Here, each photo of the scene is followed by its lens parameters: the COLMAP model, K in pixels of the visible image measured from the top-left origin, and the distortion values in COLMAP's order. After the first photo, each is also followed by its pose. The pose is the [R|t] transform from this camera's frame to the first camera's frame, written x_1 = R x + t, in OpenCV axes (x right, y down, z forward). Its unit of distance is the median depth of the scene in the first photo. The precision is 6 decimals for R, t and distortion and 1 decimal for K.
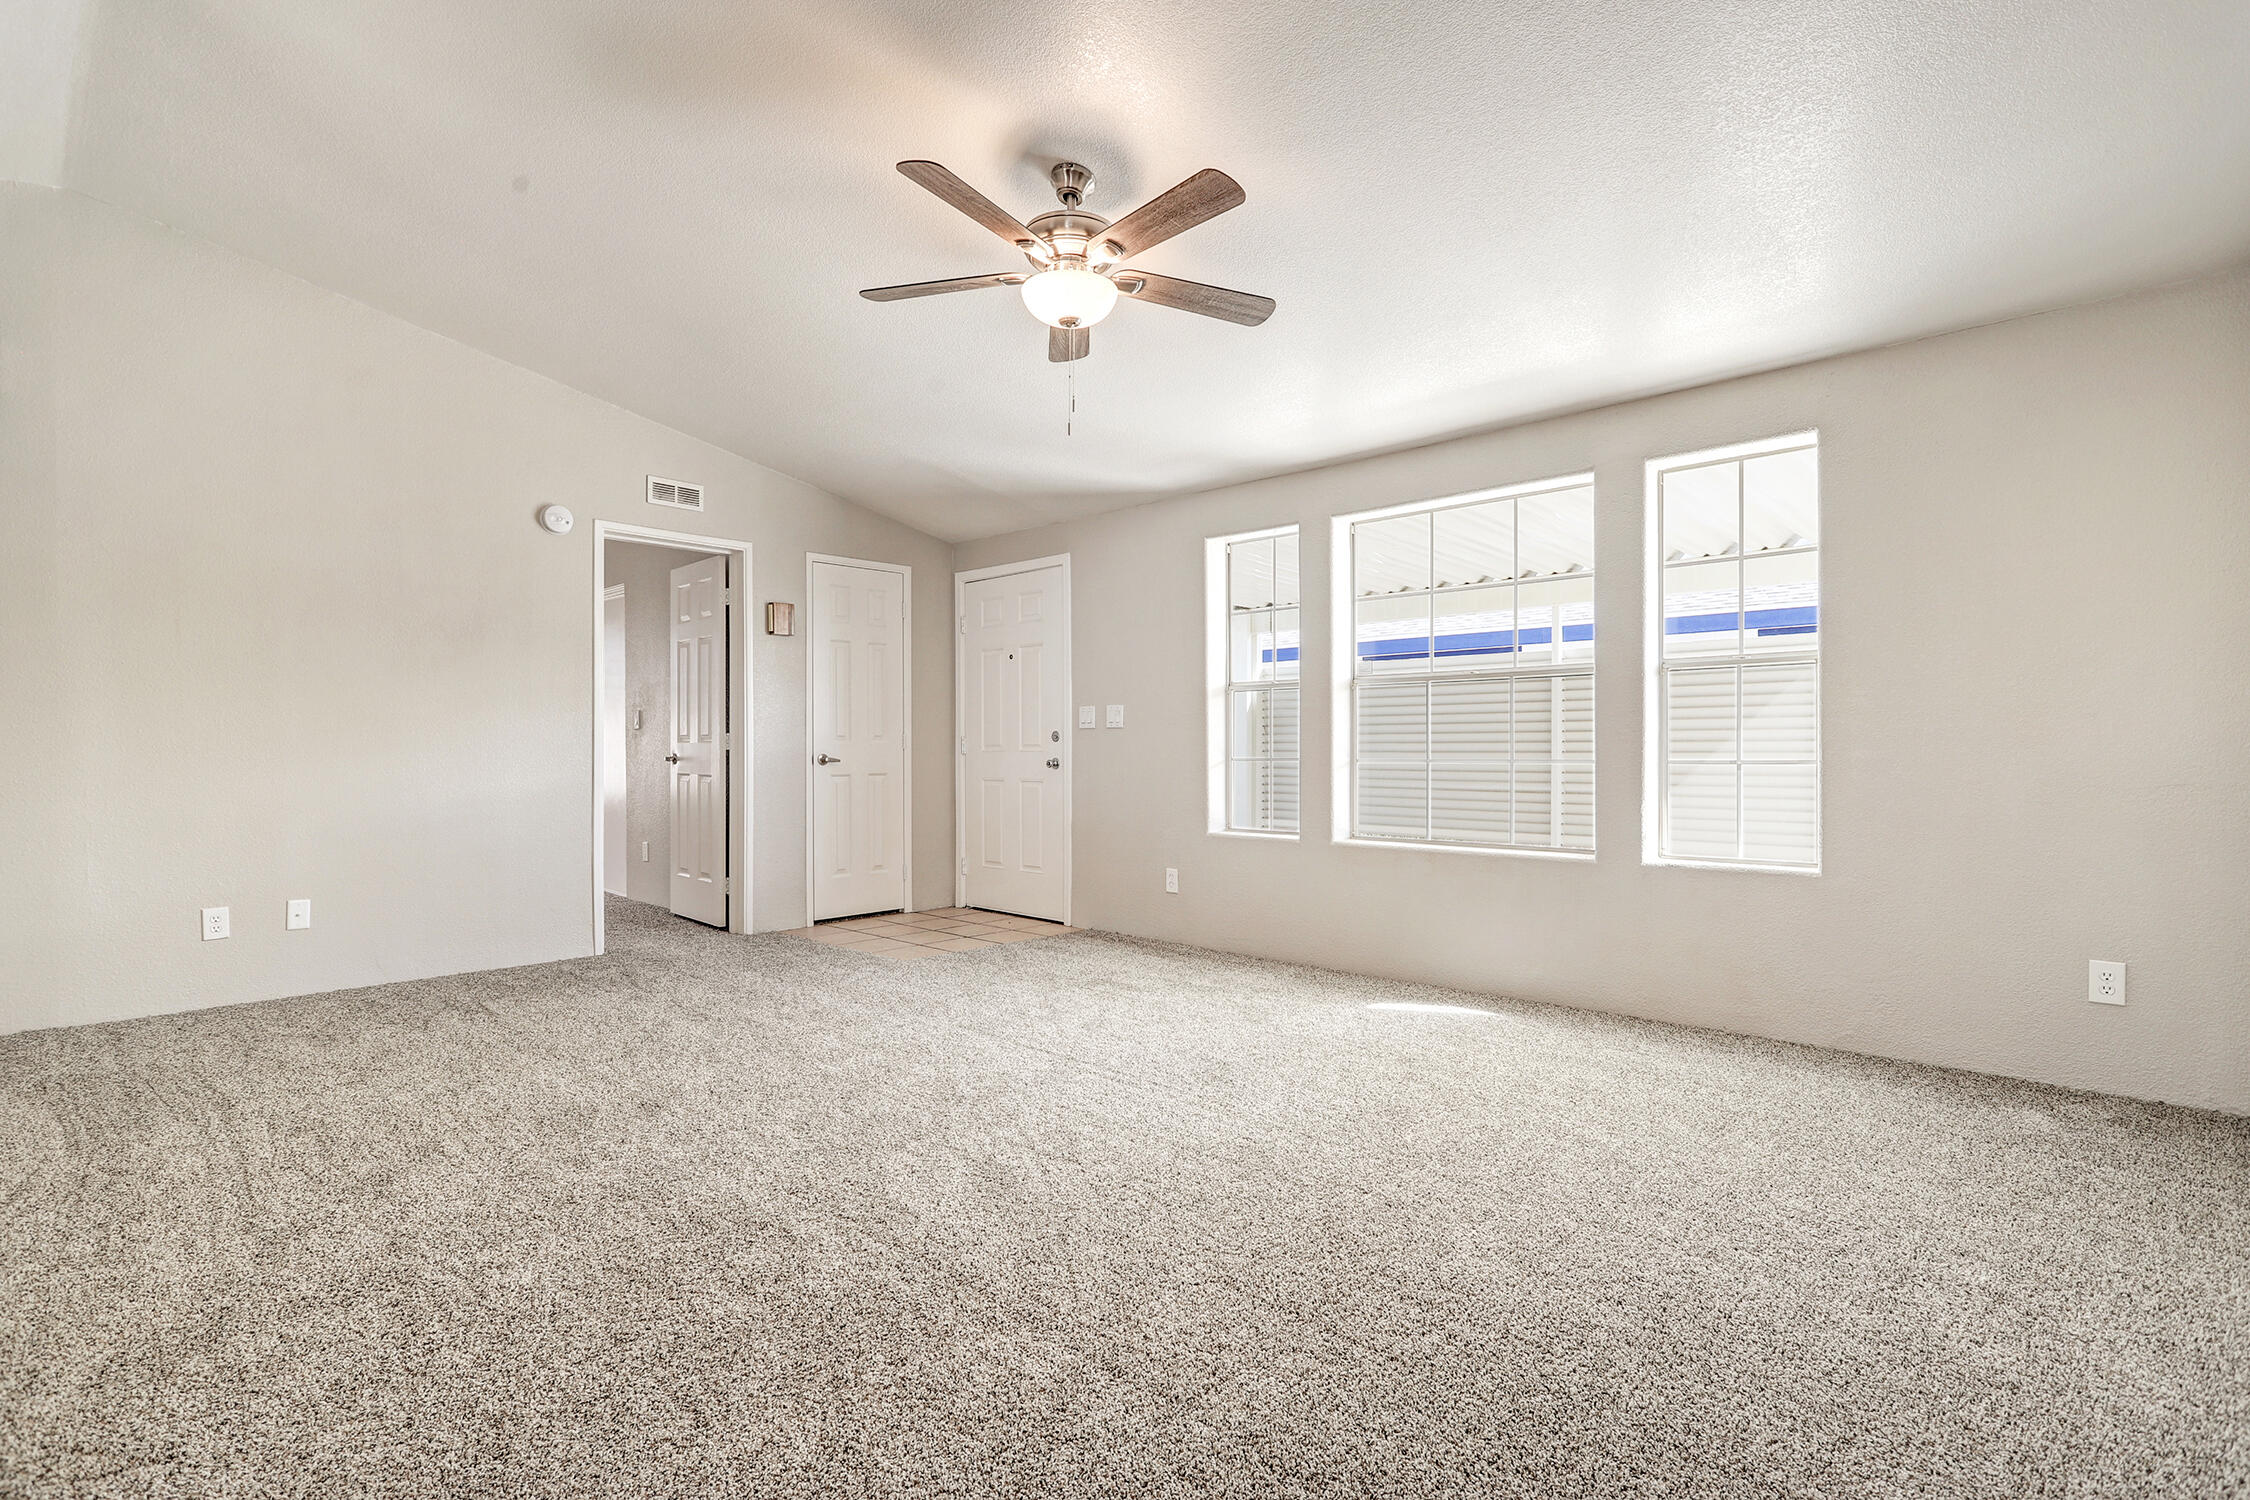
lens RADIAL K [[1069.9, 0, 1131.4], [0, 1069.9, 748.2], [0, 0, 1]] dist [-0.001371, 0.000510]
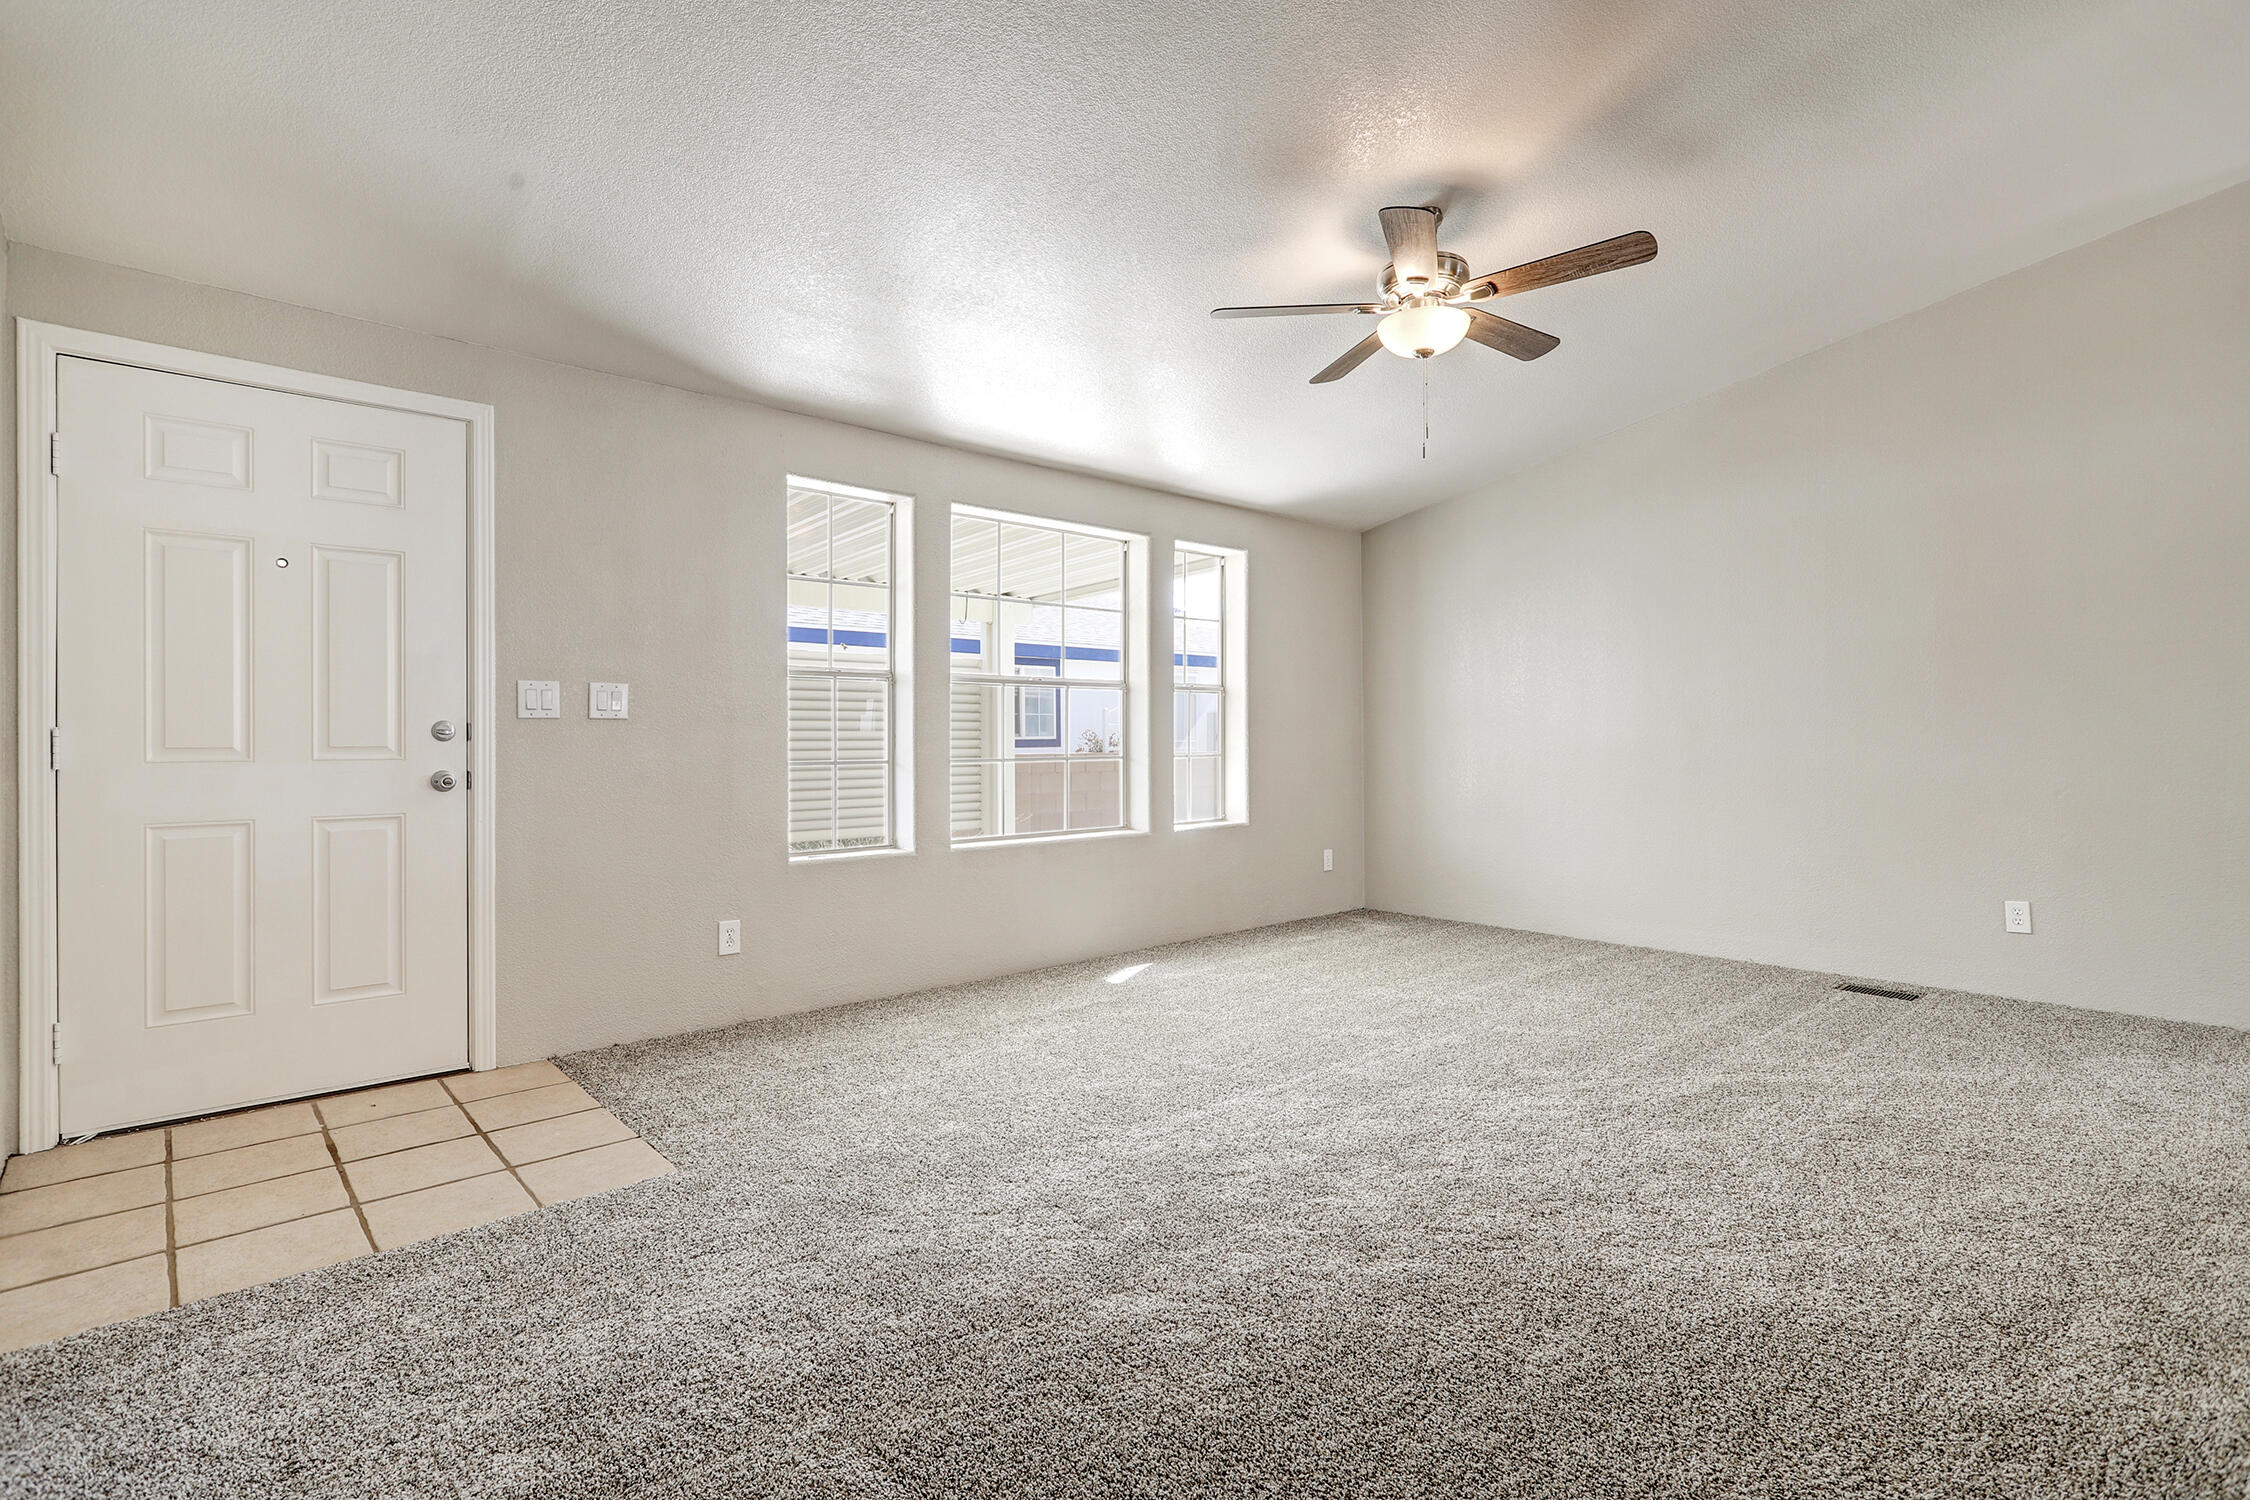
lens RADIAL K [[1069.9, 0, 1116.9], [0, 1069.9, 749.2], [0, 0, 1]] dist [-0.001371, 0.000510]
pose [[0.088925, -0.008085, 0.996005, -0.644868], [0.002992, 0.999965, 0.007850, -0.005971], [-0.996034, 0.002282, 0.088946, 0.682531]]
